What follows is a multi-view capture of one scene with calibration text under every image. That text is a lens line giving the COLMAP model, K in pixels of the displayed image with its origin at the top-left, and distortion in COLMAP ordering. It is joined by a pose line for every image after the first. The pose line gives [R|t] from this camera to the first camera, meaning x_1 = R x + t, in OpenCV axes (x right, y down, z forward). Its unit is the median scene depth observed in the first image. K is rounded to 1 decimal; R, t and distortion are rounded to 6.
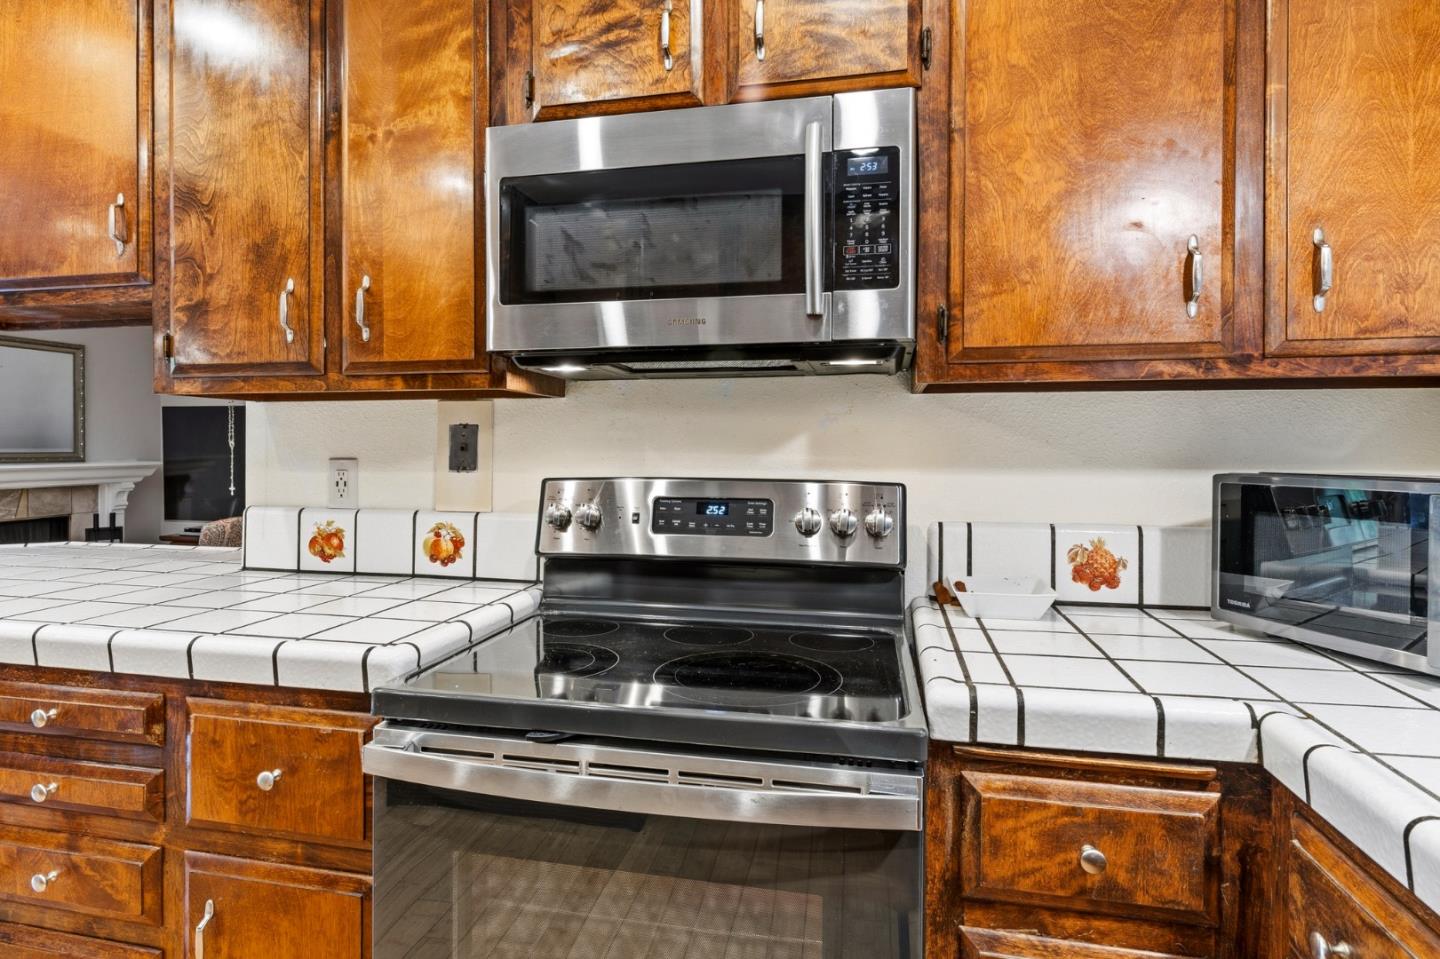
lens RADIAL K [[760.5, 0, 703.7], [0, 760.5, 451.5], [0, 0, 1]] dist [-0.006976, 0.003904]
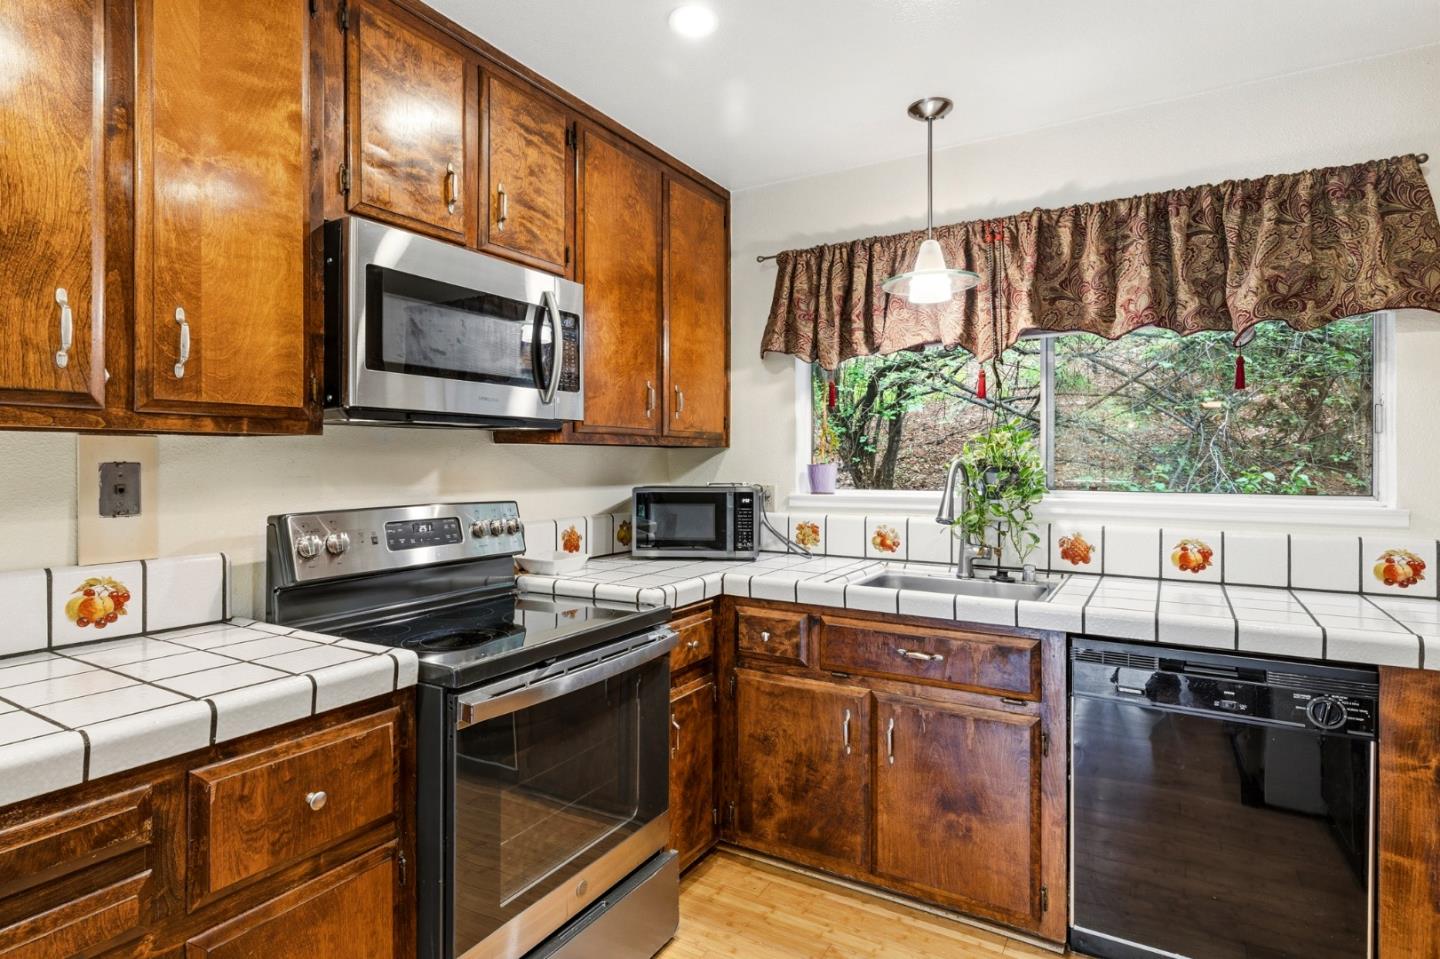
lens RADIAL K [[760.5, 0, 712.2], [0, 760.5, 462.5], [0, 0, 1]] dist [-0.006976, 0.003904]
pose [[0.325426, -0.004438, 0.945557, -1.083530], [0.005924, 0.999979, 0.002654, -0.039780], [-0.945549, 0.004738, 0.325445, 0.081512]]
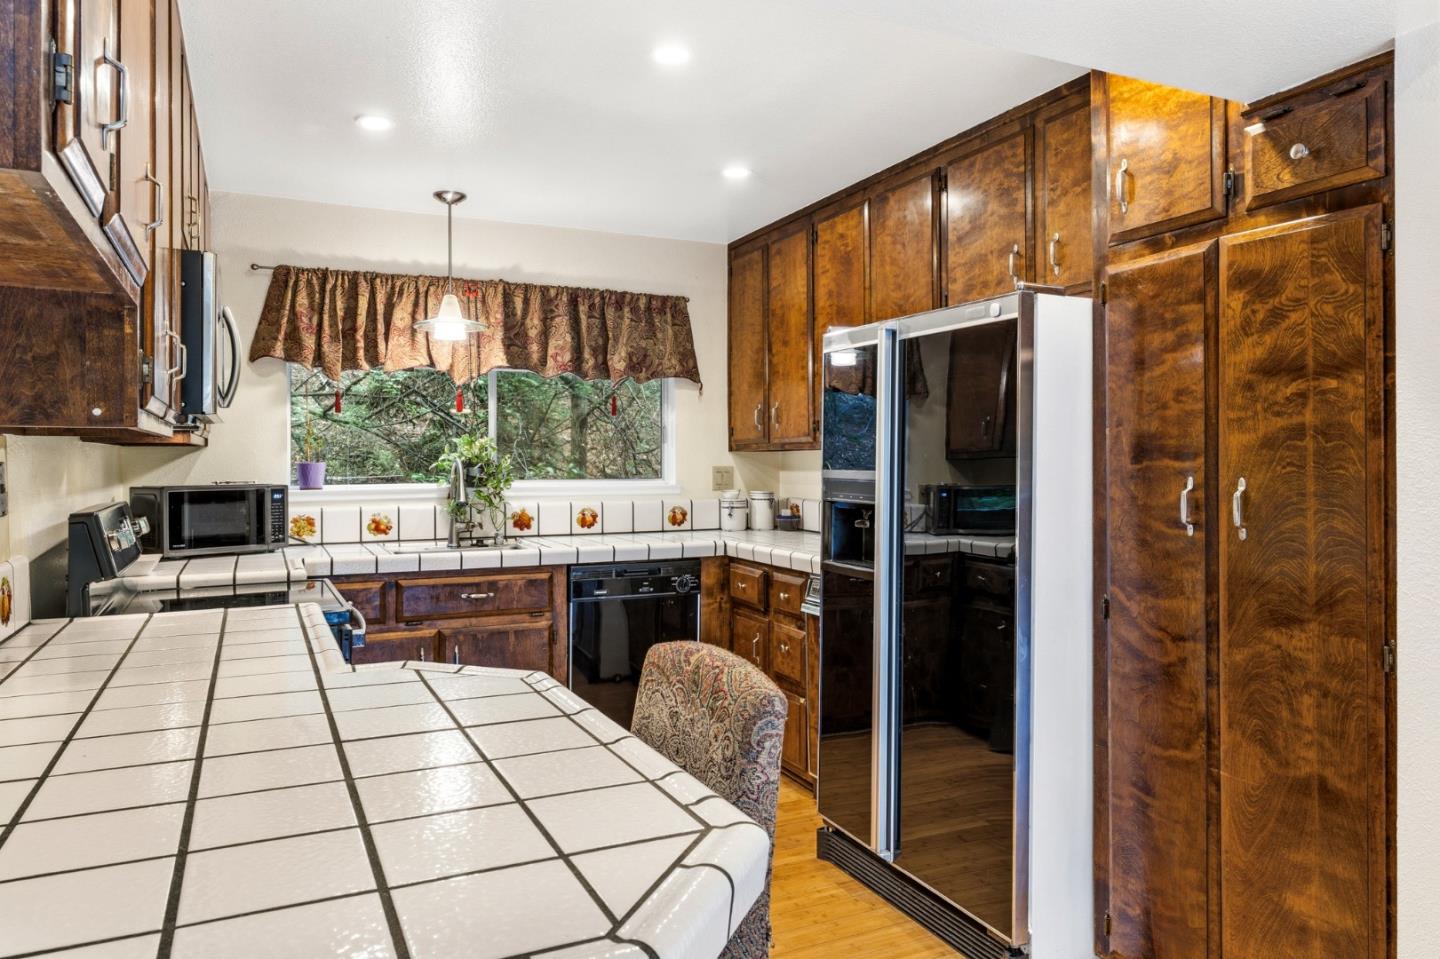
lens RADIAL K [[959.5, 0, 715.2], [0, 959.5, 458.3], [0, 0, 1]] dist [-0.009205, 0.010544]
pose [[-0.614355, -0.000438, 0.789030, -1.984519], [0.006216, 0.999966, 0.005395, -0.048173], [-0.789005, 0.008220, -0.614331, 1.206422]]
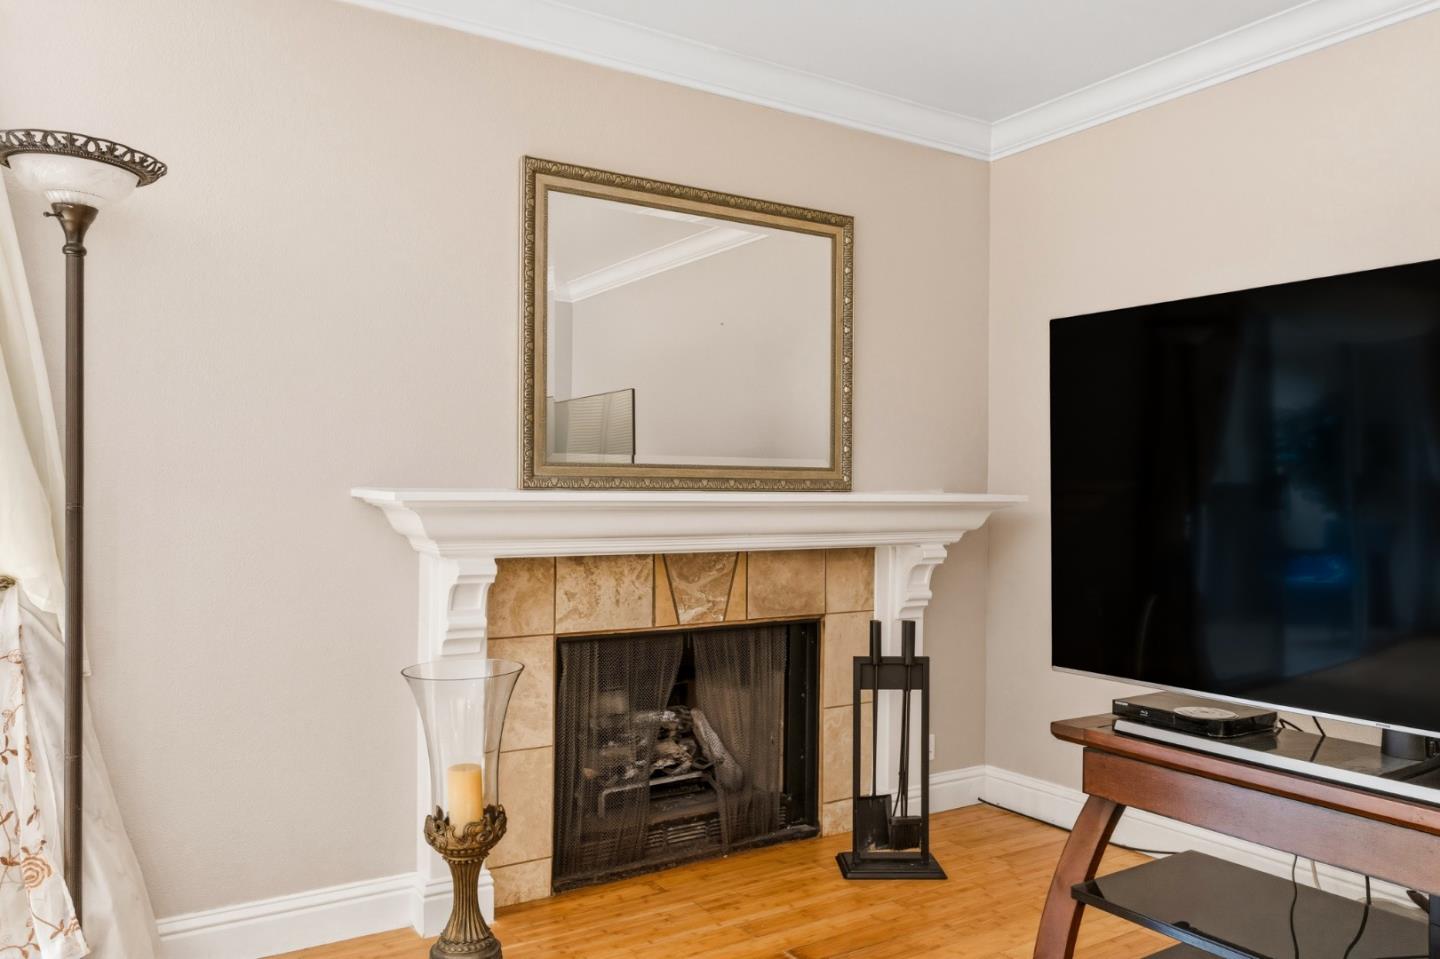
lens RADIAL K [[1058.3, 0, 714.5], [0, 1058.3, 487.6], [0, 0, 1]] dist [0.011862, 0.003555]
pose [[0.708272, -0.000399, -0.705939, -1.774853], [-0.009647, 0.999901, -0.010245, 0.071022], [0.705873, 0.014066, 0.708198, 2.068586]]
